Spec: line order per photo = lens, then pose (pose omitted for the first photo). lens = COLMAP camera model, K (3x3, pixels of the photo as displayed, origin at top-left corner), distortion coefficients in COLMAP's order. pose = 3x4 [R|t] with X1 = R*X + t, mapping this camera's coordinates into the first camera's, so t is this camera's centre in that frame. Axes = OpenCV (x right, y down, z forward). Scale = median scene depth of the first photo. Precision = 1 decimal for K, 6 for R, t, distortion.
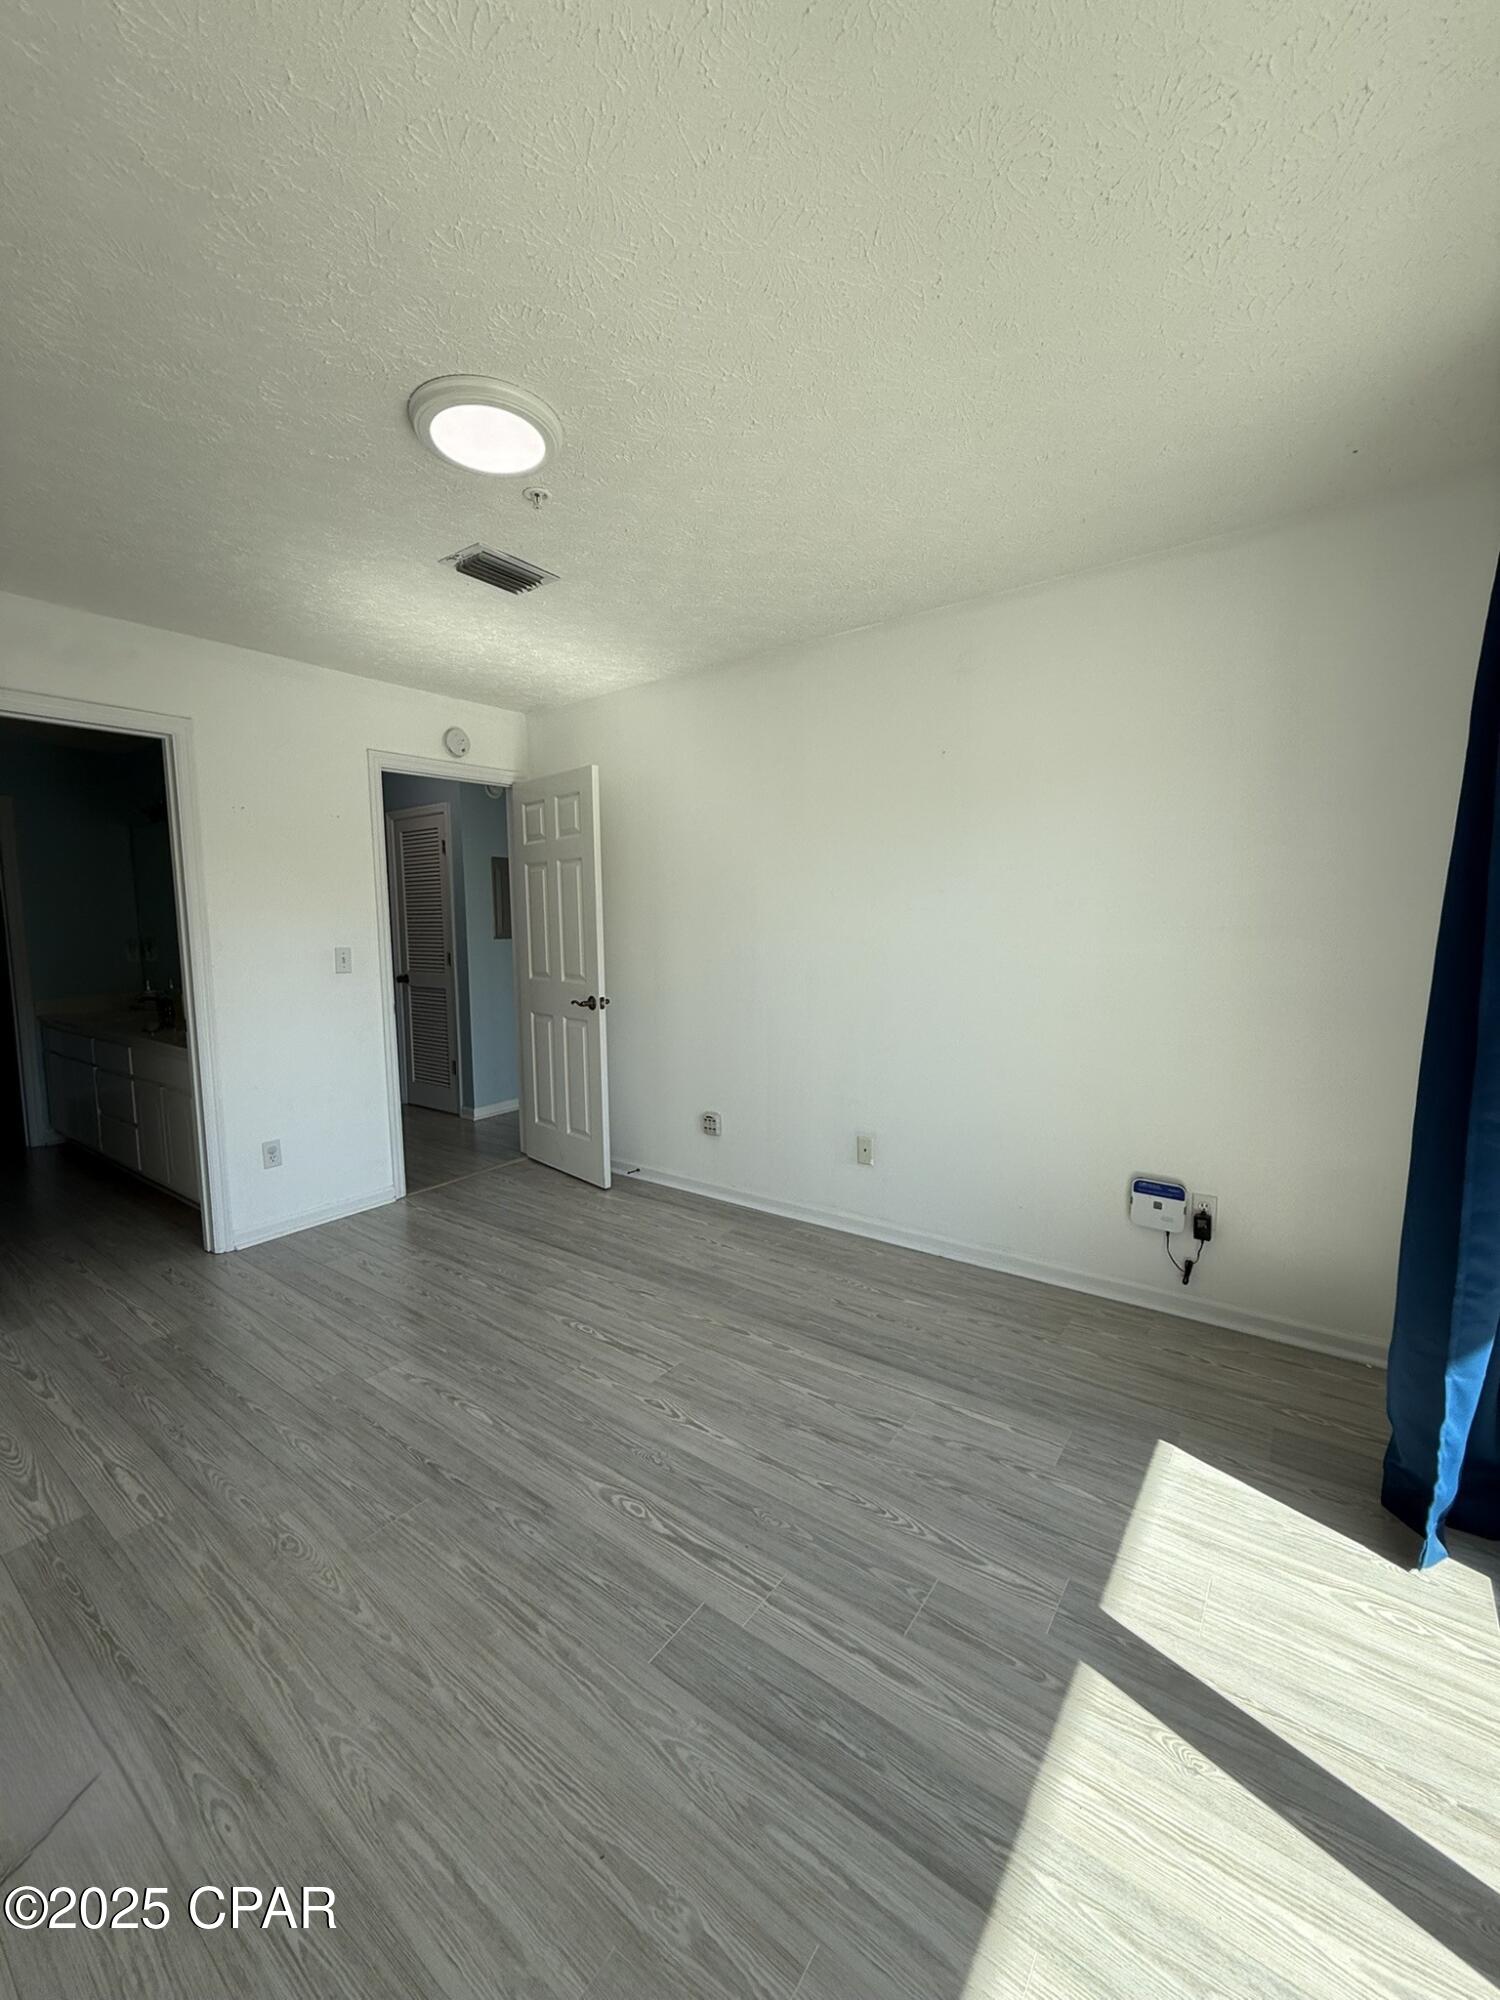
lens RADIAL K [[801.9, 0, 760.1], [0, 801.9, 998.5], [0, 0, 1]] dist [0.003969, 0.000703]
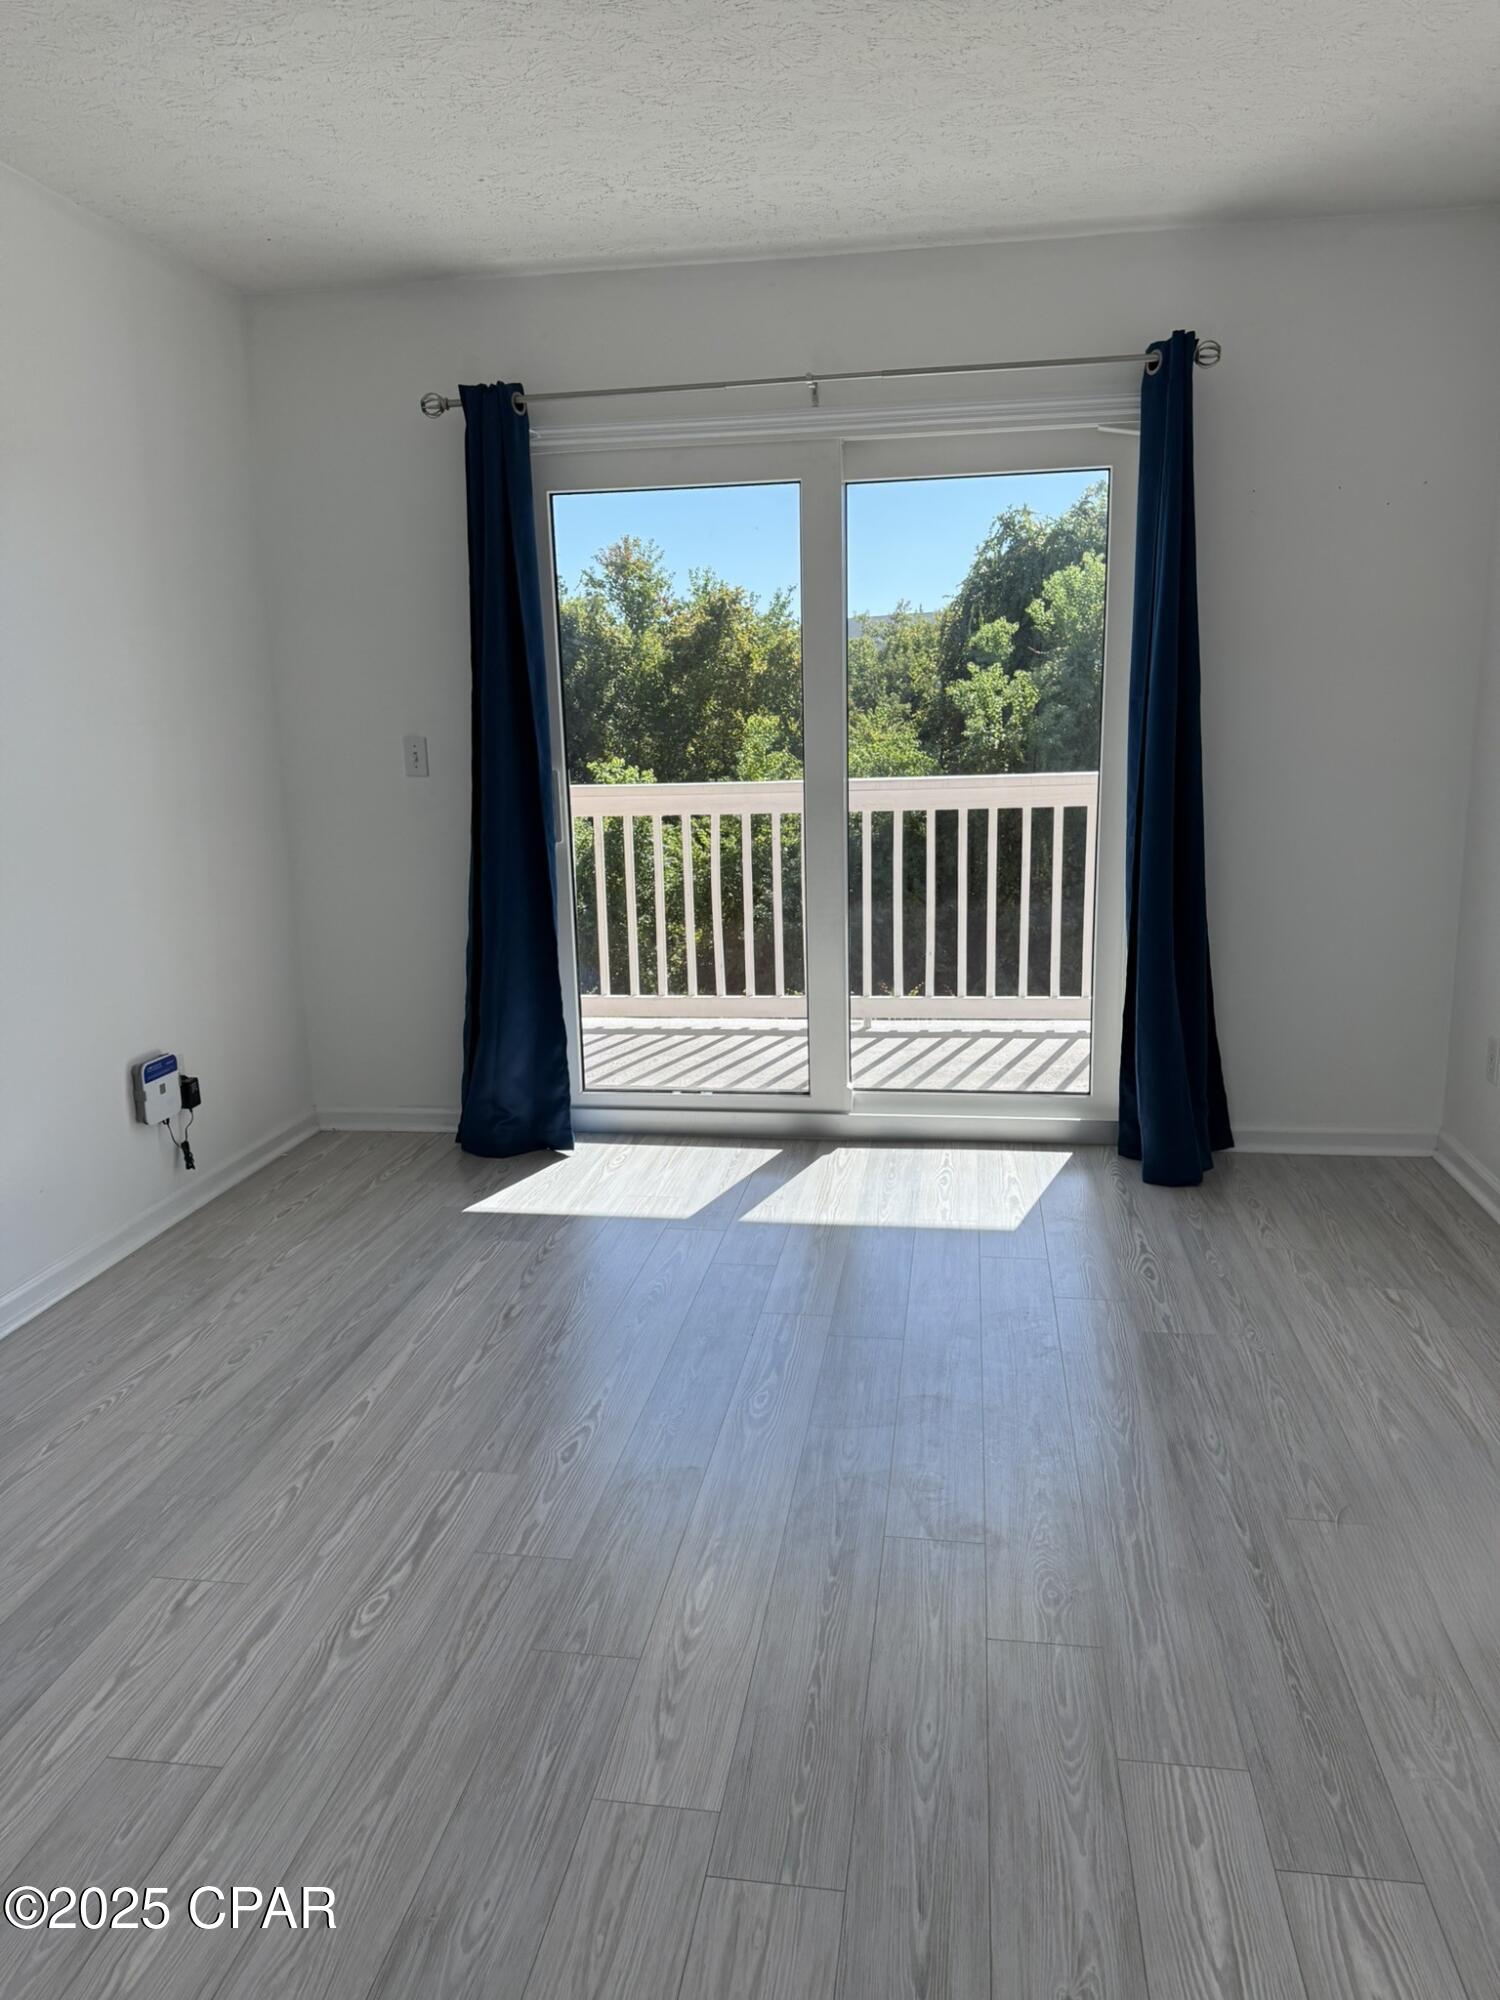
lens RADIAL K [[1428.4, 0, 745.5], [0, 1428.4, 986.5], [0, 0, 1]] dist [0.005904, -0.005017]
pose [[-0.459437, -0.143226, 0.876586, -1.115753], [0.126340, 0.966340, 0.224109, -0.086295], [-0.879179, 0.213712, -0.425878, 1.258454]]
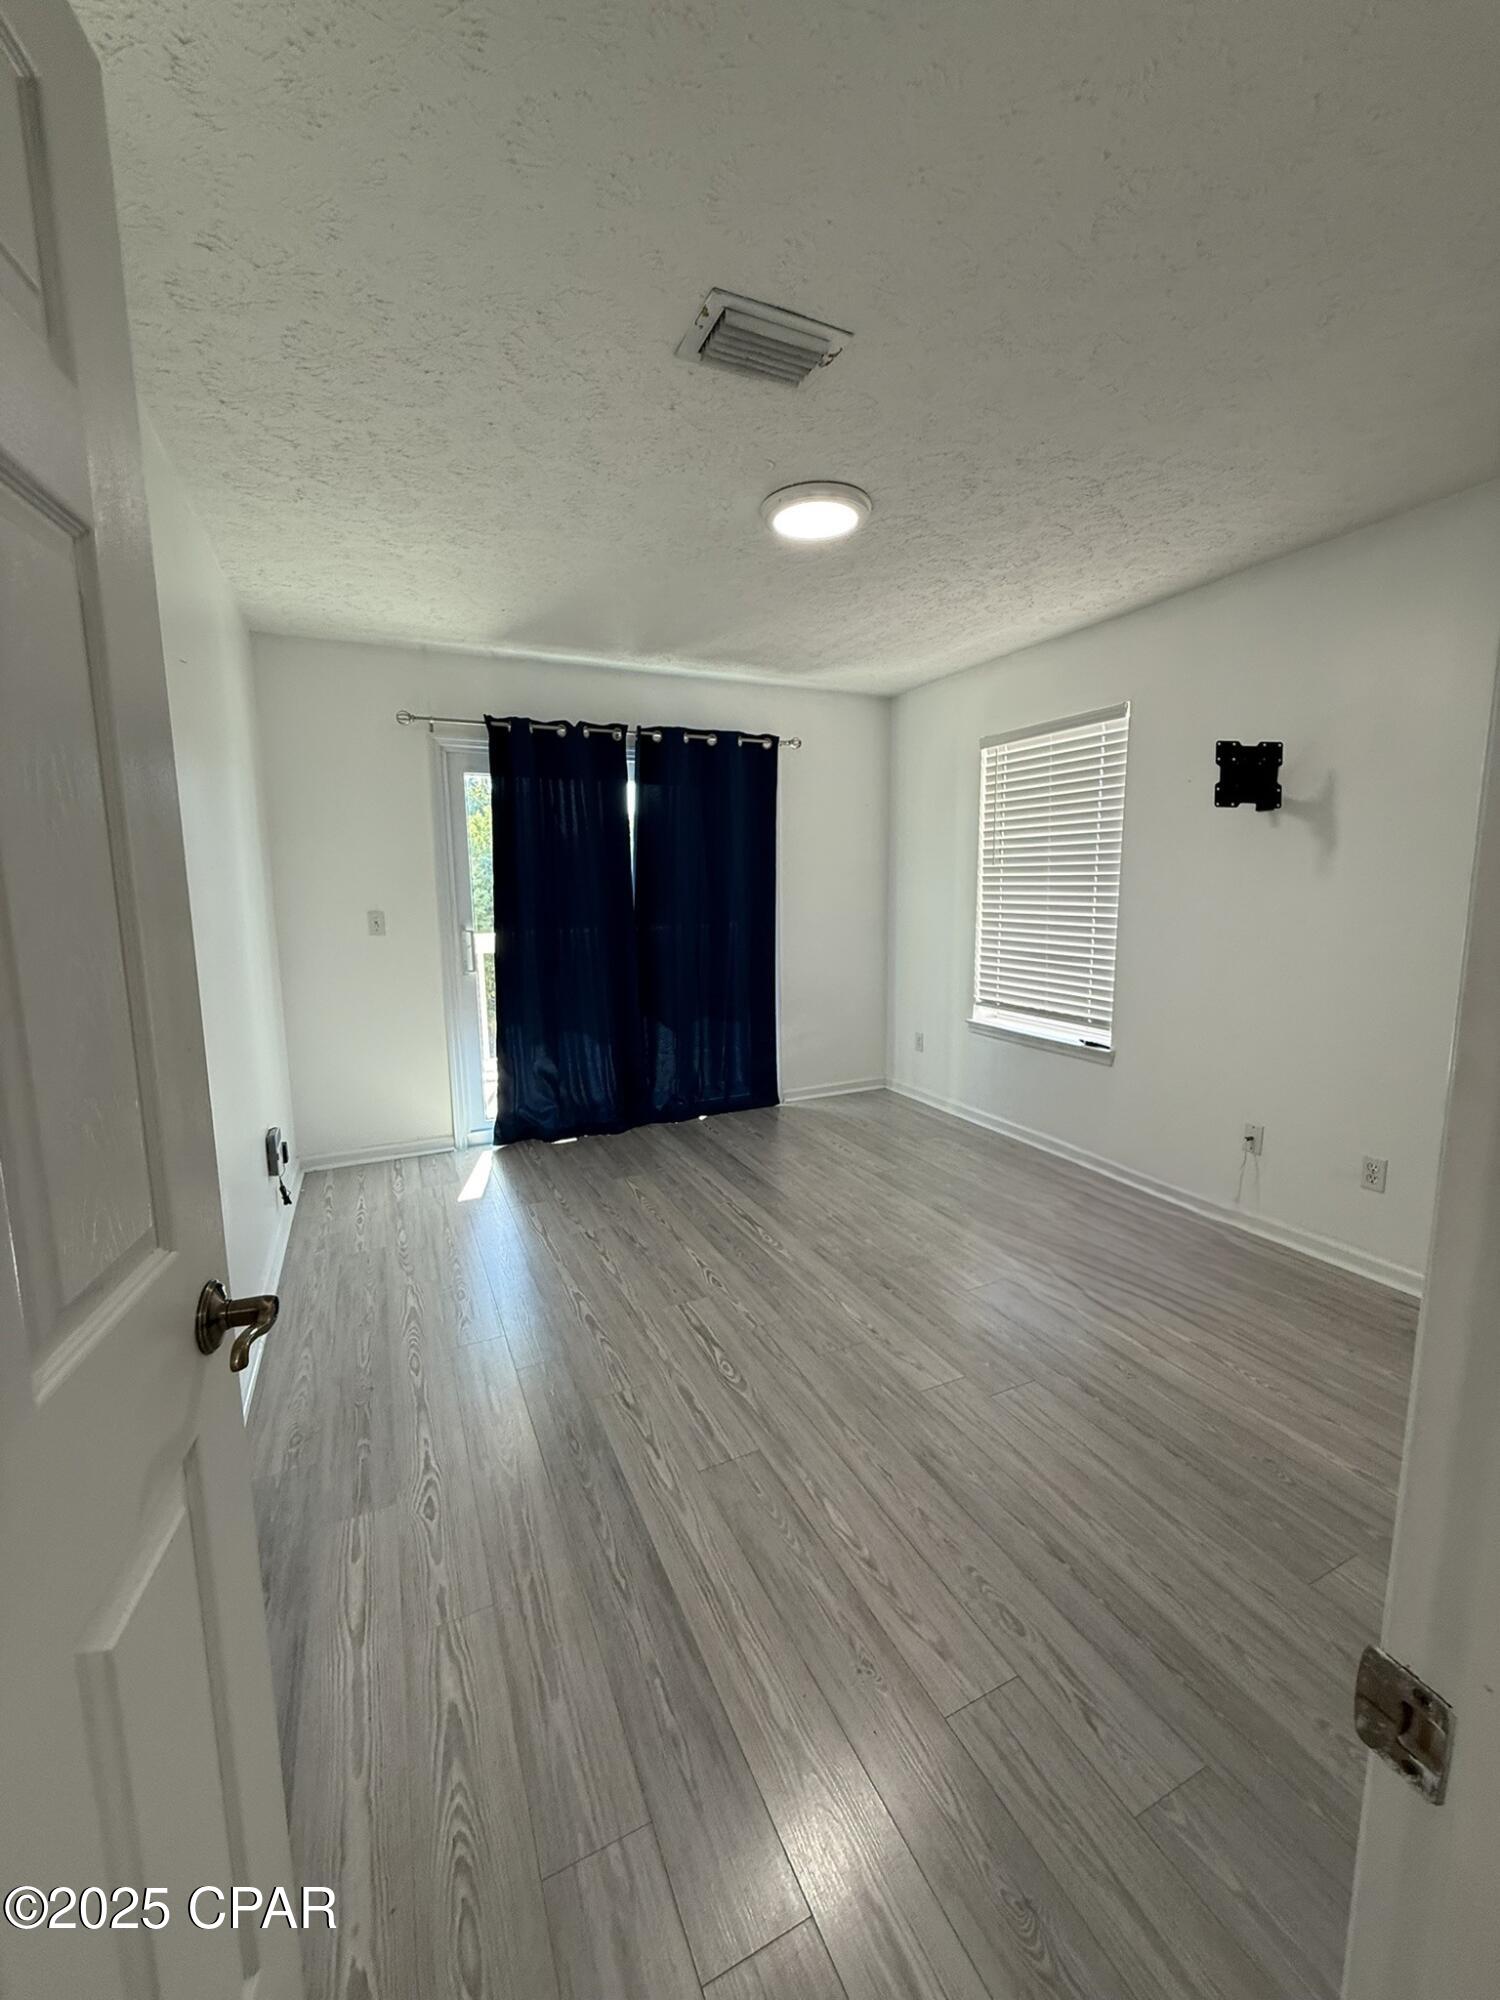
lens RADIAL K [[801.9, 0, 758.2], [0, 801.9, 998.4], [0, 0, 1]] dist [0.003969, 0.000703]
pose [[-0.881840, -0.043686, 0.469521, -0.730080], [0.073196, 0.970949, 0.227815, -0.185659], [-0.465834, 0.235263, -0.853024, 1.878717]]
